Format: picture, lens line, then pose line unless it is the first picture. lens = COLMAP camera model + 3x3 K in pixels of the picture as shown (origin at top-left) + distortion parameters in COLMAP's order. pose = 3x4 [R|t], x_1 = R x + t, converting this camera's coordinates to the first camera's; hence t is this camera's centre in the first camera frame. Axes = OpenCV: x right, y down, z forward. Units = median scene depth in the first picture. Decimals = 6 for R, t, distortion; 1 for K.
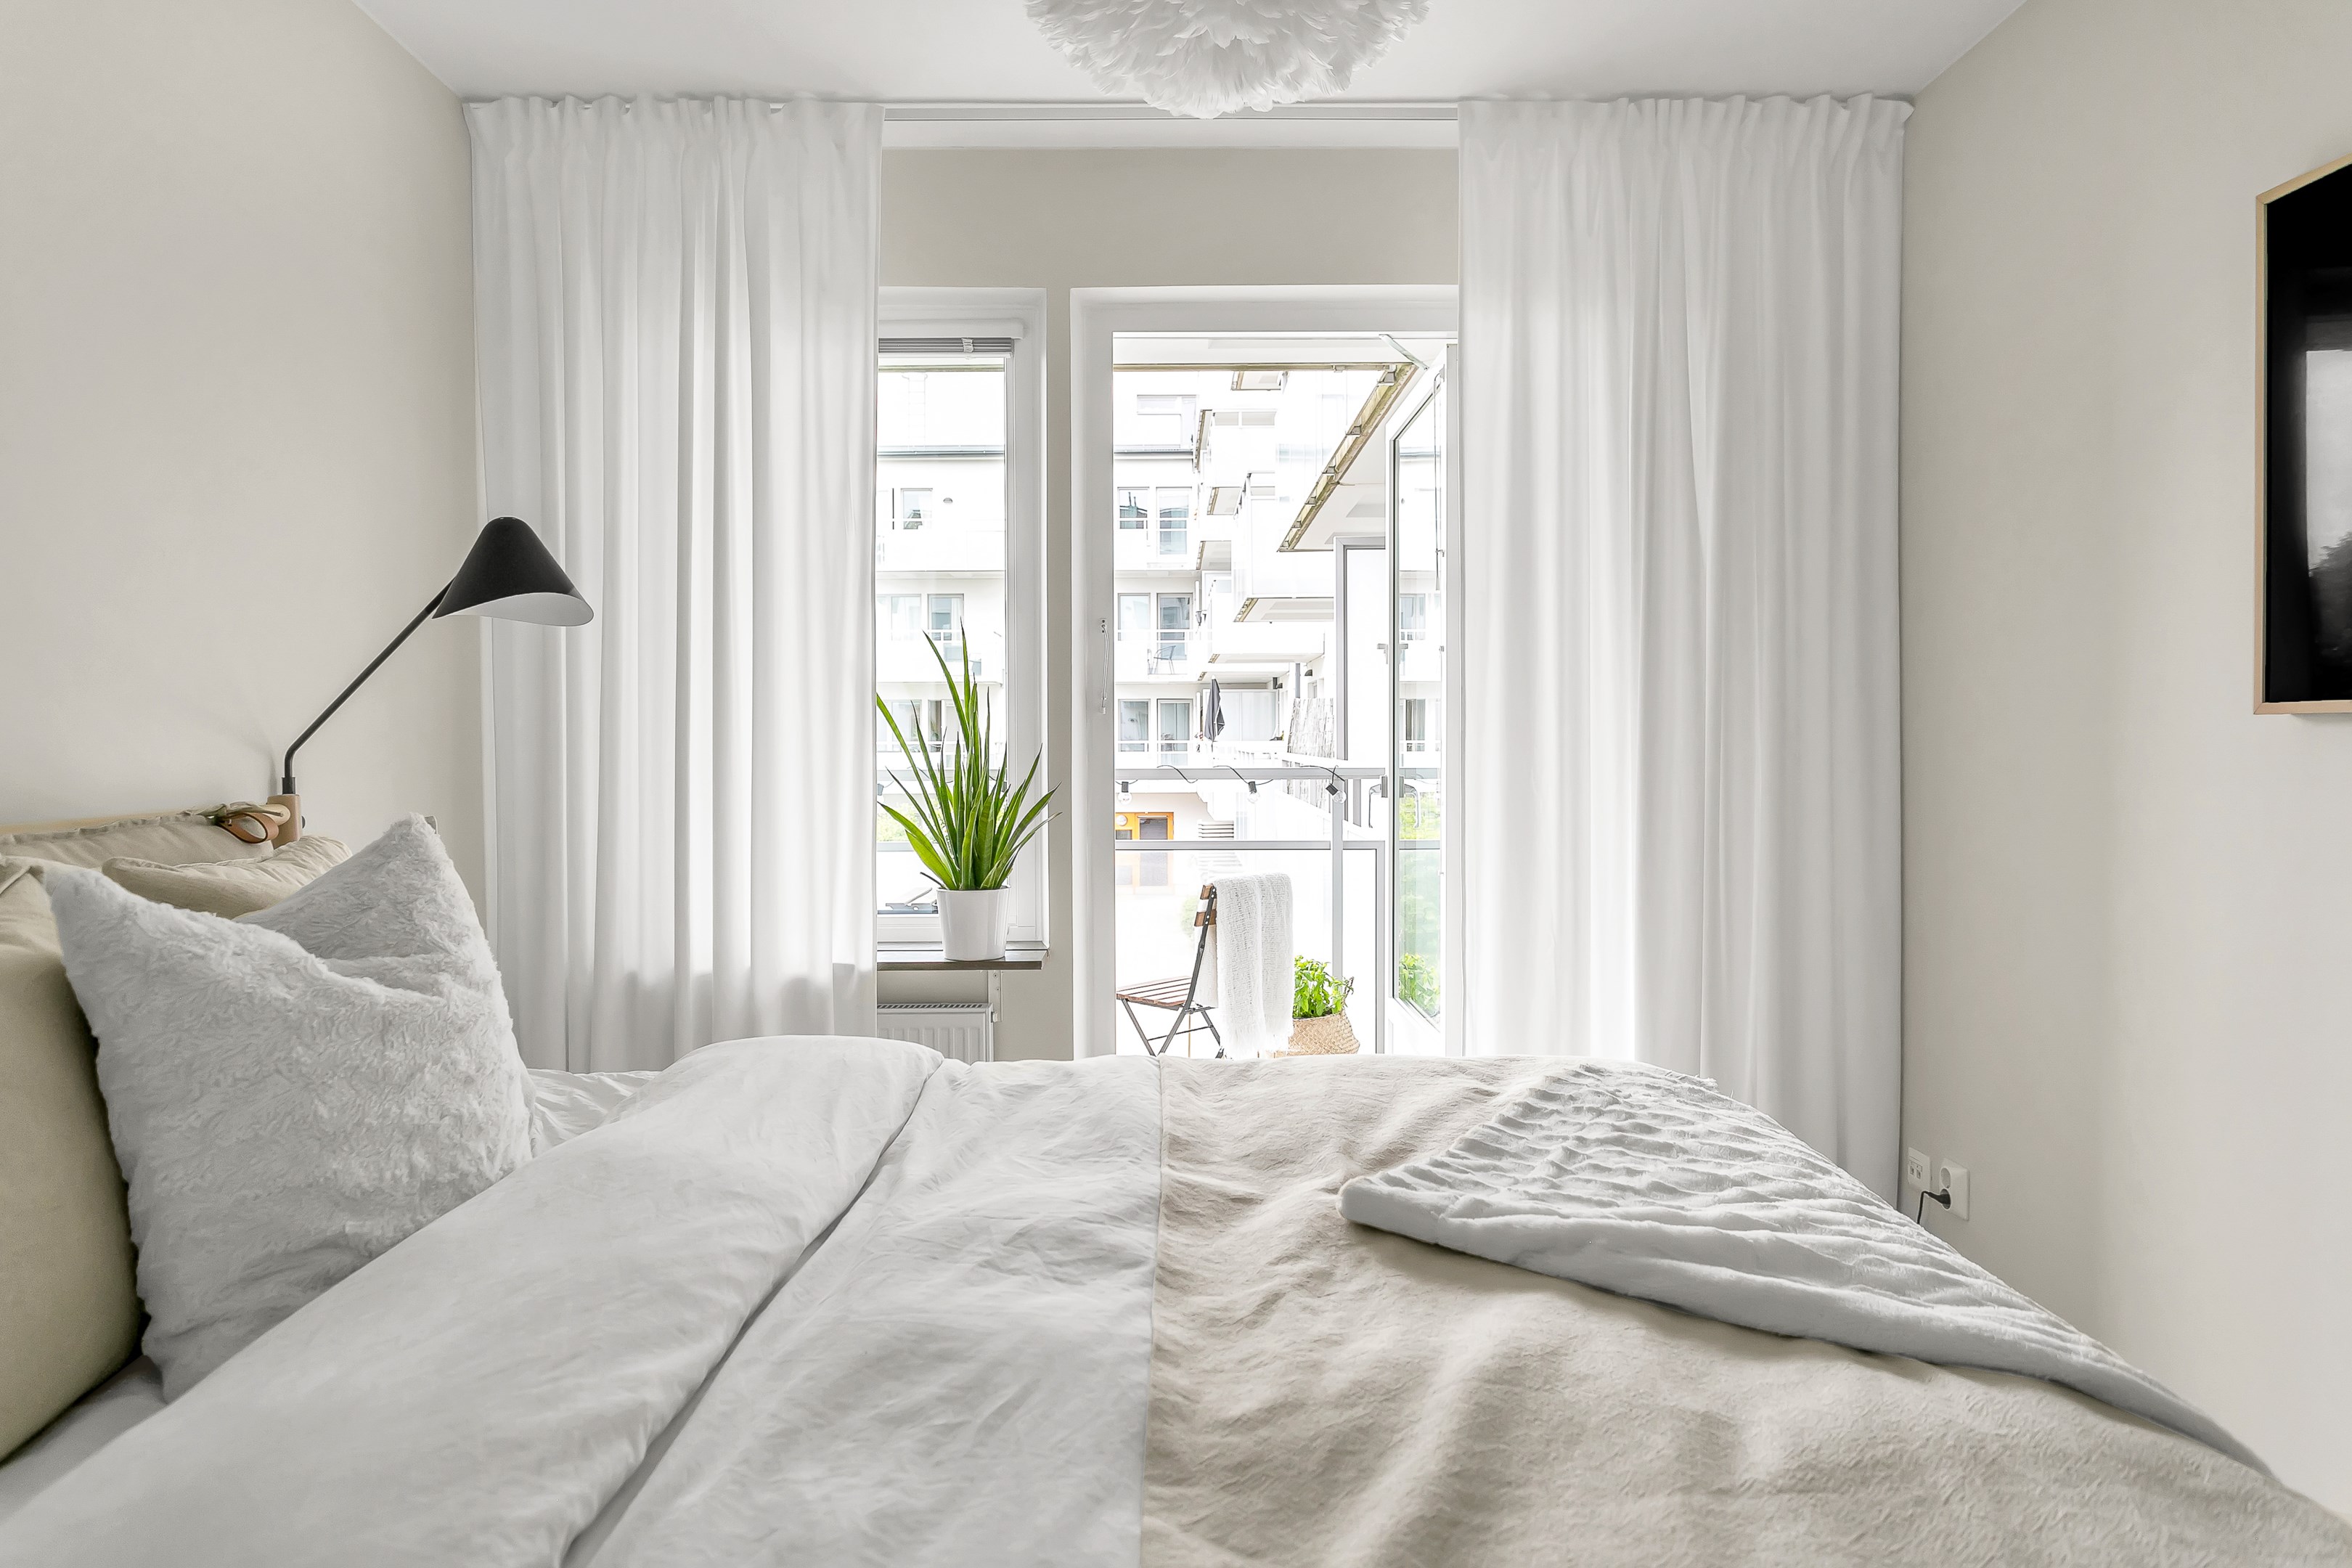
lens RADIAL K [[1354.8, 0, 1142.5], [0, 1354.8, 769.8], [0, 0, 1]] dist [-0.006248, 0.000161]
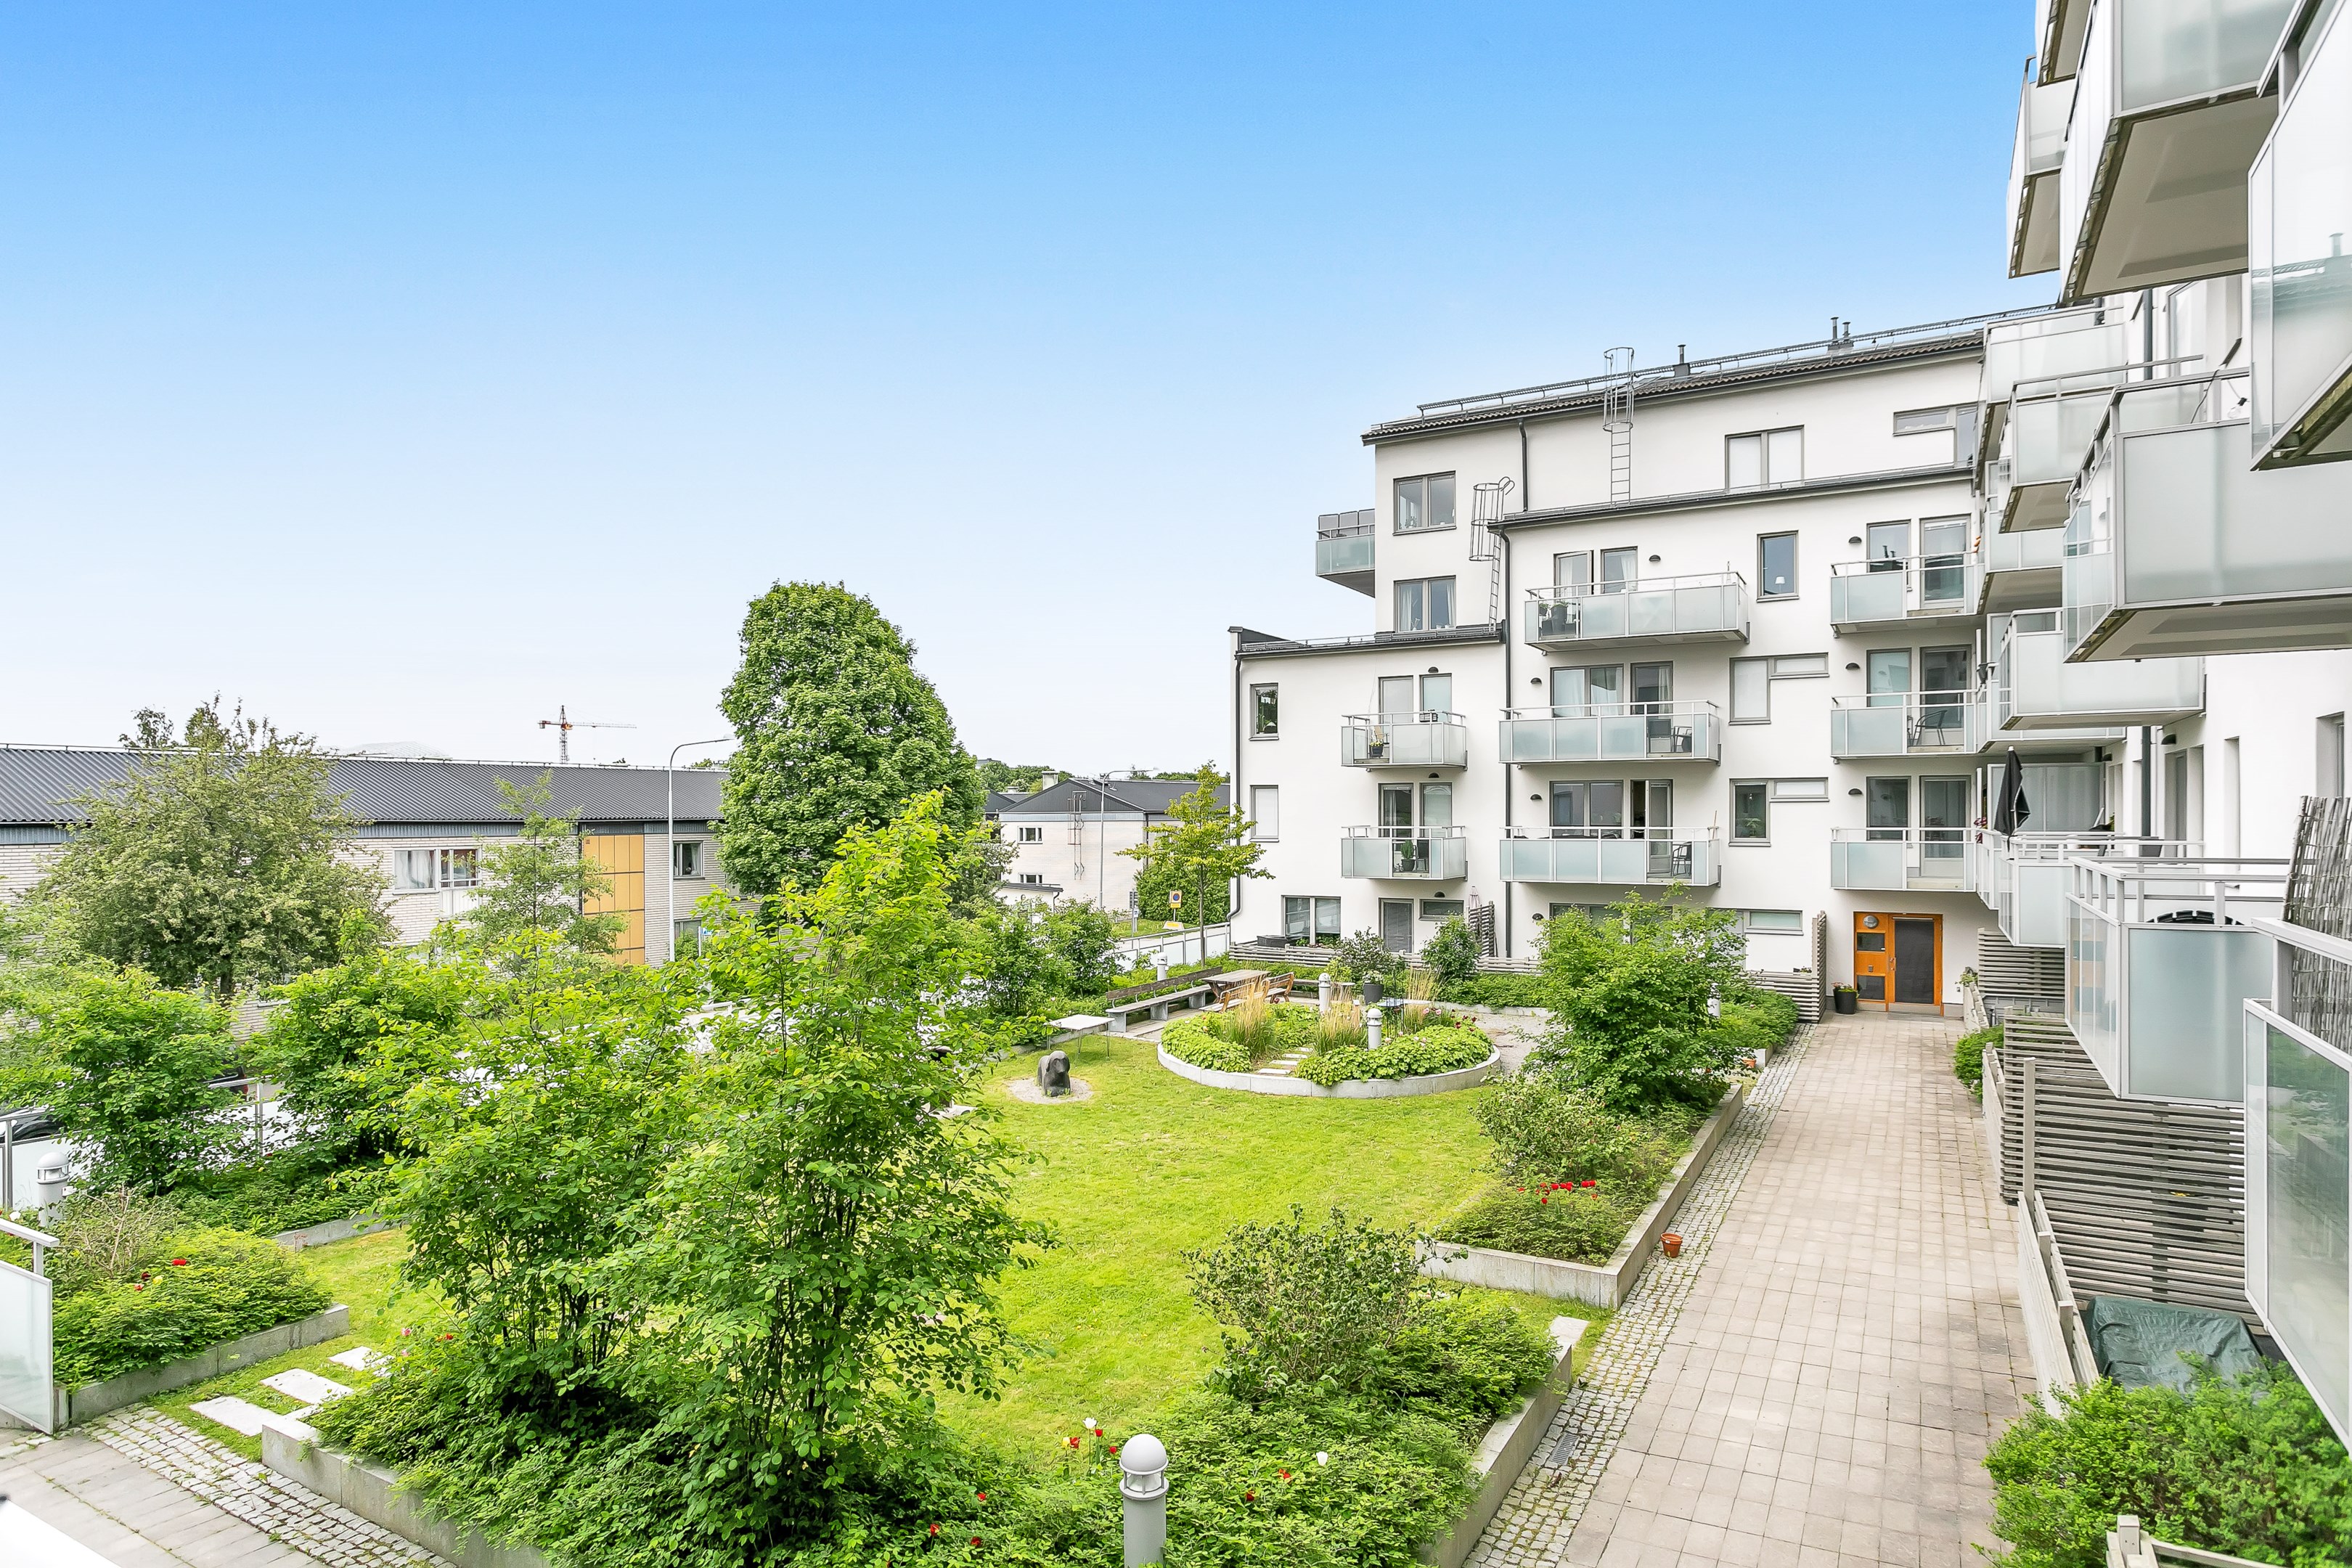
lens RADIAL K [[1357.3, 0, 1166.0], [0, 1357.3, 827.5], [0, 0, 1]] dist [0.000823, 0.002102]
pose [[0.879945, 0.007067, -0.475024, -0.007007], [-0.014631, 0.999818, -0.012228, -0.095187], [0.474851, 0.017710, 0.879888, 1.314089]]
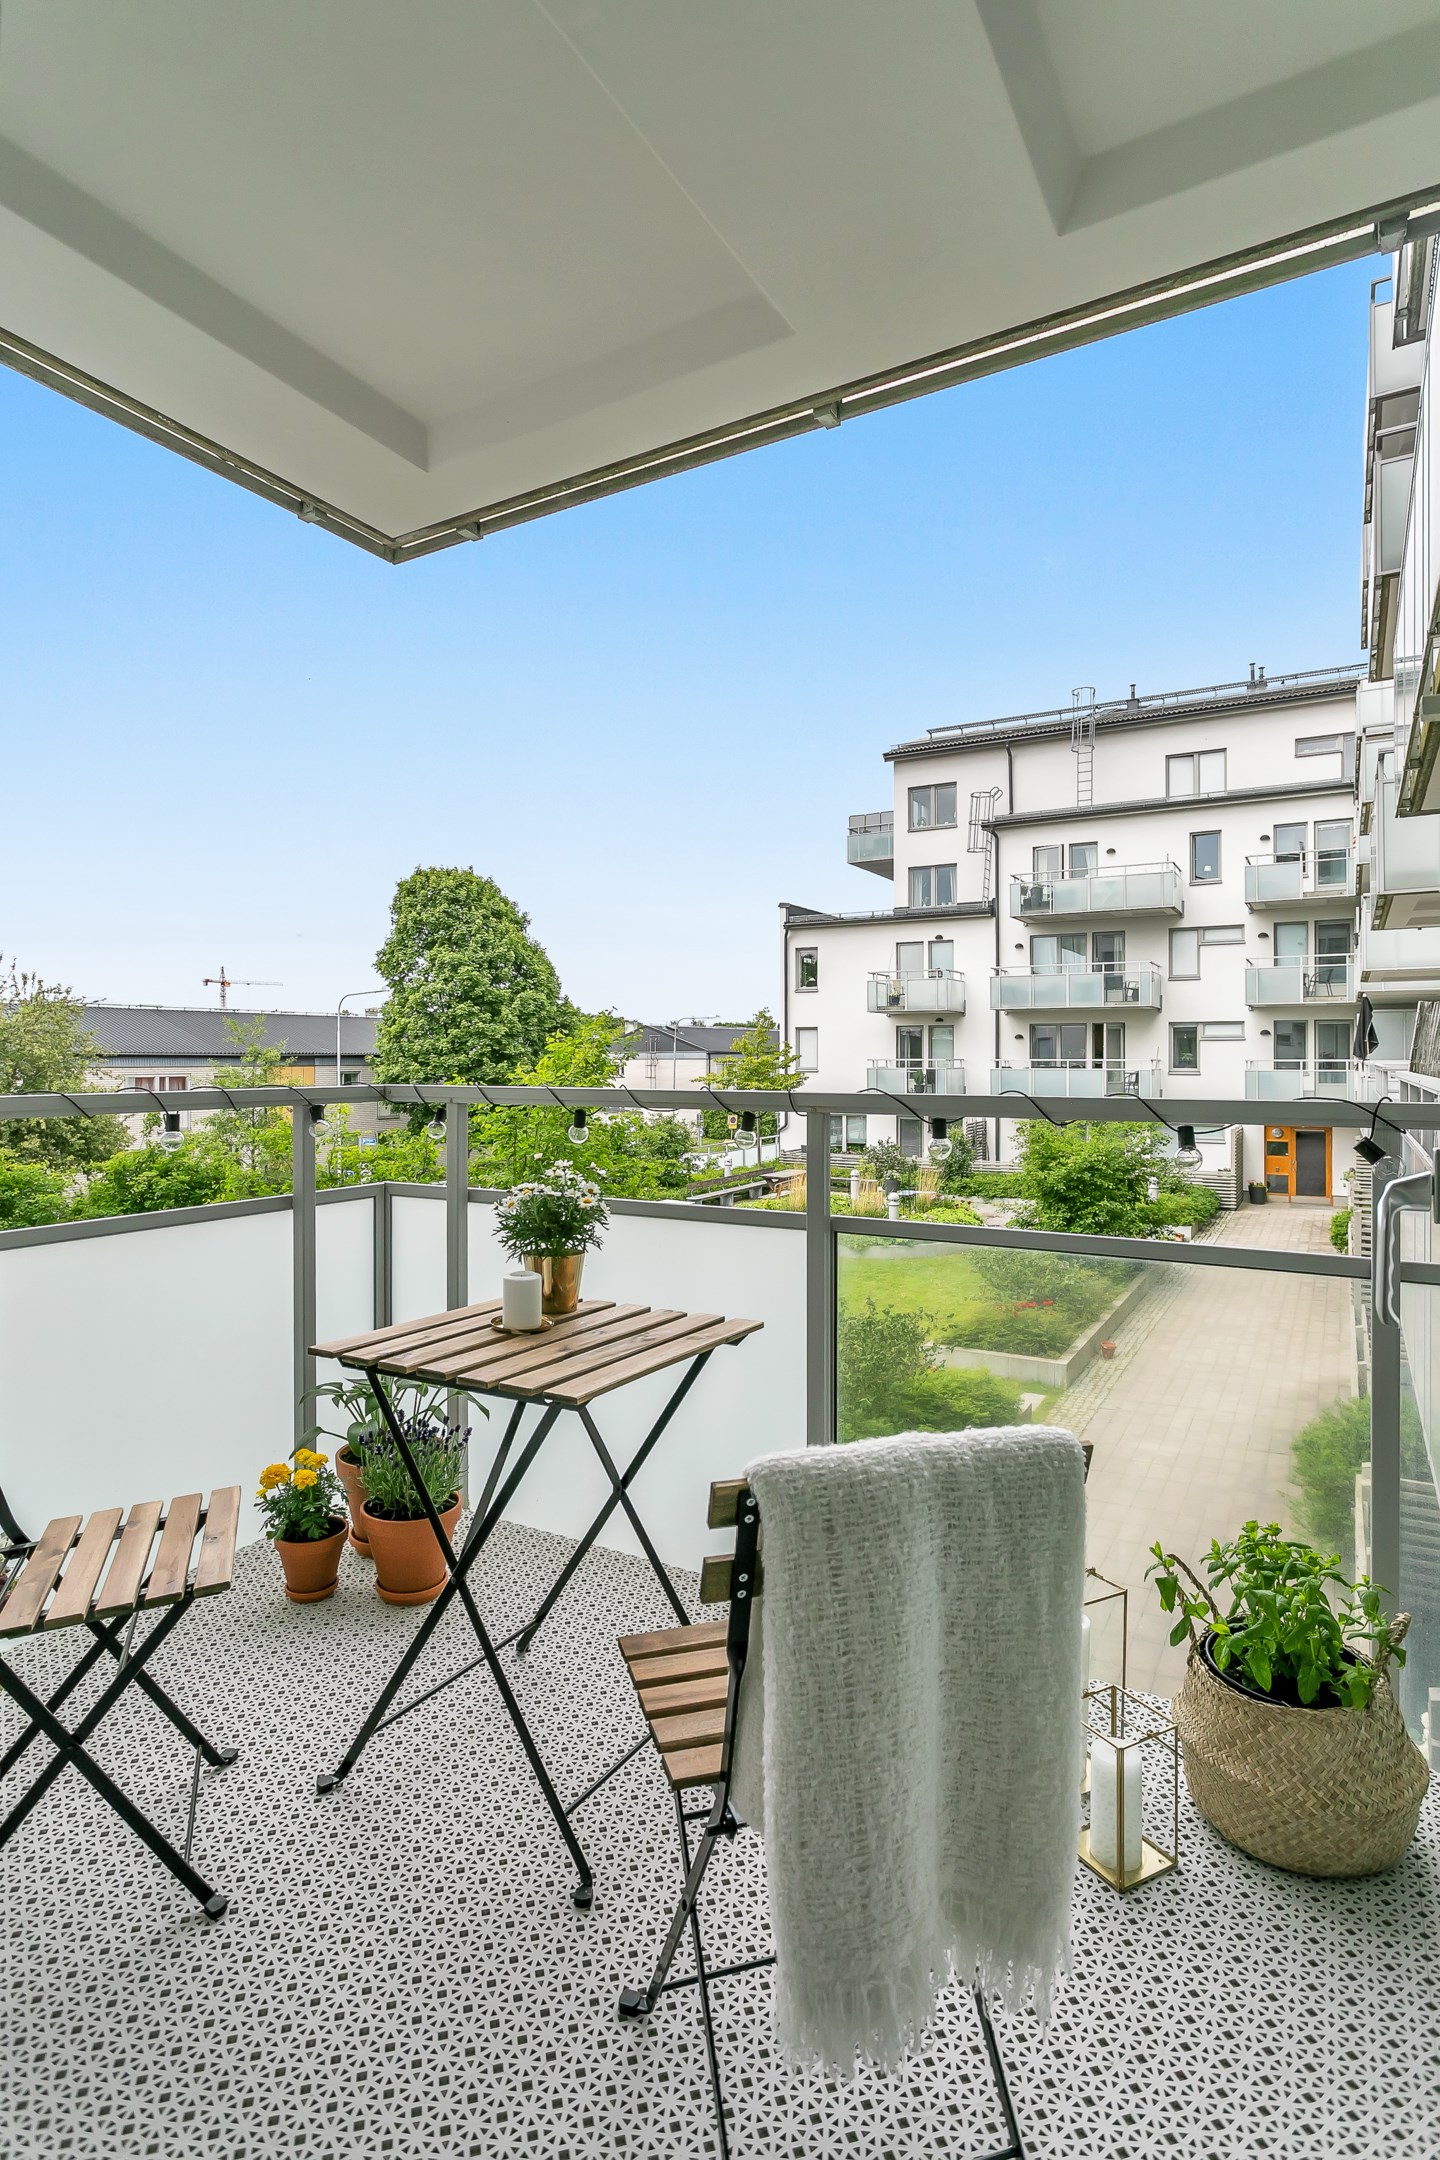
lens RADIAL K [[1082.2, 0, 726.0], [0, 1082.2, 1057.4], [0, 0, 1]] dist [-0.006673, 0.007211]
pose [[0.879767, 0.006767, -0.475356, 0.167799], [-0.017061, 0.999704, -0.017344, -0.009368], [0.475098, 0.023368, 0.879622, 0.792061]]
